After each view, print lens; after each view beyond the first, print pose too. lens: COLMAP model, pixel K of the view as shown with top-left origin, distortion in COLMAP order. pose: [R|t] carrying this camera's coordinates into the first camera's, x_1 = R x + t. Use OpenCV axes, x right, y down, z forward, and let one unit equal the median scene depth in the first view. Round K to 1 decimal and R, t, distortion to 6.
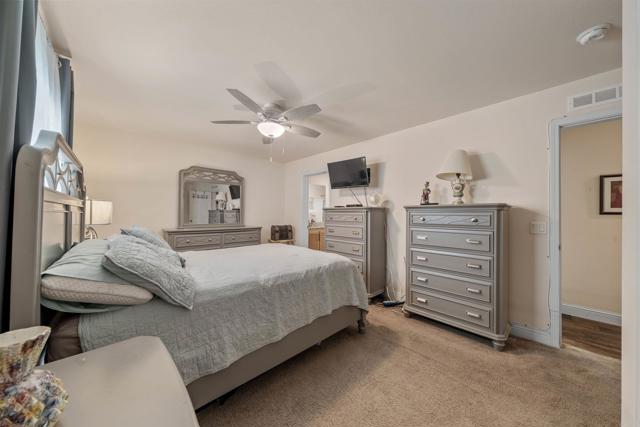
lens RADIAL K [[215.8, 0, 319.5], [0, 215.8, 207.3], [0, 0, 1]] dist [0.000381, -0.000079]
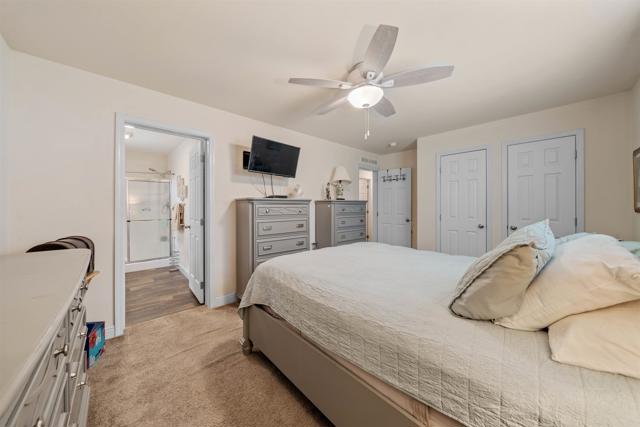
lens RADIAL K [[215.8, 0, 319.5], [0, 215.8, 207.3], [0, 0, 1]] dist [0.000381, -0.000079]
pose [[0.014700, 0.005261, 0.999878, -0.841414], [-0.041905, 0.999111, -0.004641, 0.038412], [-0.999013, -0.041832, 0.014907, 0.950465]]
